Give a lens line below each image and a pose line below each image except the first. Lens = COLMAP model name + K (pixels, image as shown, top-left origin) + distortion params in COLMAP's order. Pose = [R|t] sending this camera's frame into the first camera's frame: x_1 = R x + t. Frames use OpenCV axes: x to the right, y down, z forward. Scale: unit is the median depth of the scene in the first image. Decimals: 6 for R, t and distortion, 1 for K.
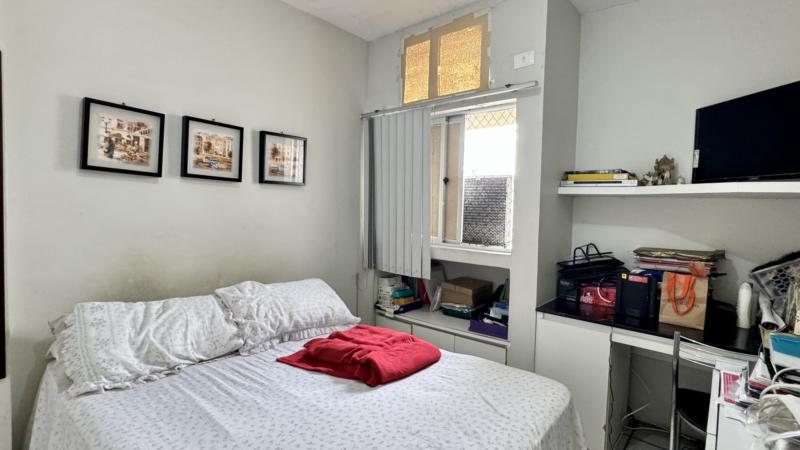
lens RADIAL K [[394.0, 0, 398.5], [0, 394.0, 224.1], [0, 0, 1]] dist [-0.002272, -0.000013]
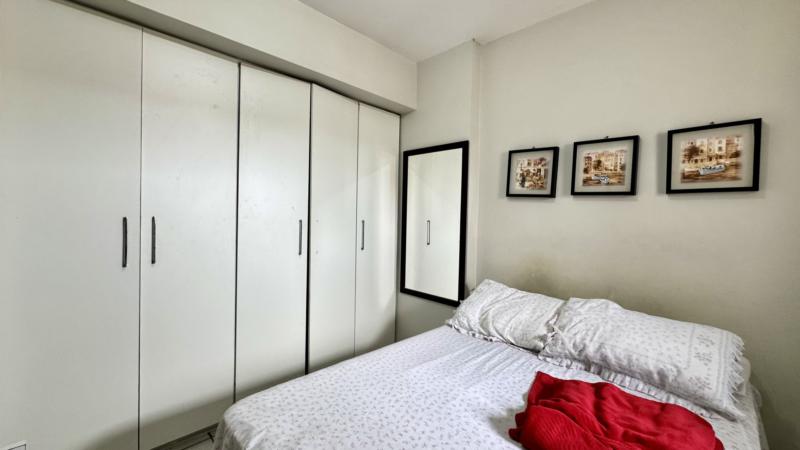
lens RADIAL K [[325.0, 0, 397.9], [0, 325.0, 224.8], [0, 0, 1]] dist [-0.000849, -0.000076]
pose [[-0.077469, 0.002622, -0.996991, 0.474079], [-0.063156, 0.997975, 0.007532, -0.009399], [0.994992, 0.063549, -0.077147, 0.606569]]
